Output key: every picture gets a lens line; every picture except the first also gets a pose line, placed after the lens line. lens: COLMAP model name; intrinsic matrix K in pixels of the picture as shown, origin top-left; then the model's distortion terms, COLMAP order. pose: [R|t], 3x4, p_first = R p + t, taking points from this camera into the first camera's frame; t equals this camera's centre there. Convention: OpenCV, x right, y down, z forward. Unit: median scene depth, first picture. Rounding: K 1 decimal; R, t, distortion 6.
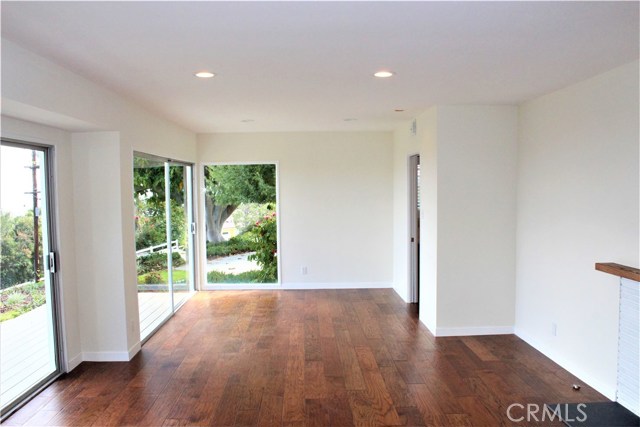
lens RADIAL K [[544.8, 0, 319.8], [0, 544.8, 213.6], [0, 0, 1]] dist [-0.164189, 0.150636]
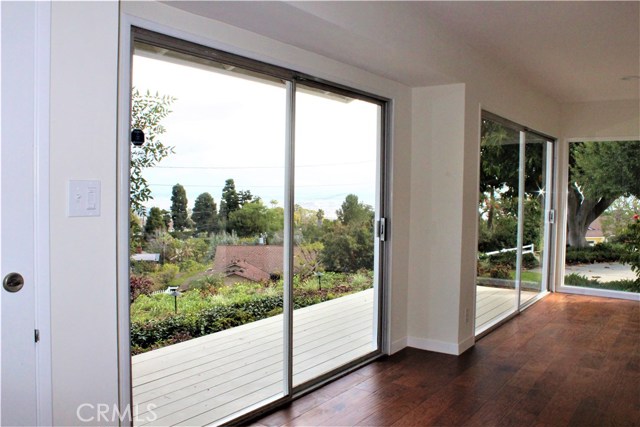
lens RADIAL K [[575.0, 0, 322.6], [0, 575.0, 211.0], [0, 0, 1]] dist [-0.079884, 0.046336]
pose [[0.813962, 0.055082, -0.578300, -0.018190], [-0.061391, 0.998076, 0.008657, 0.043700], [0.577665, 0.028456, 0.815778, 0.101637]]
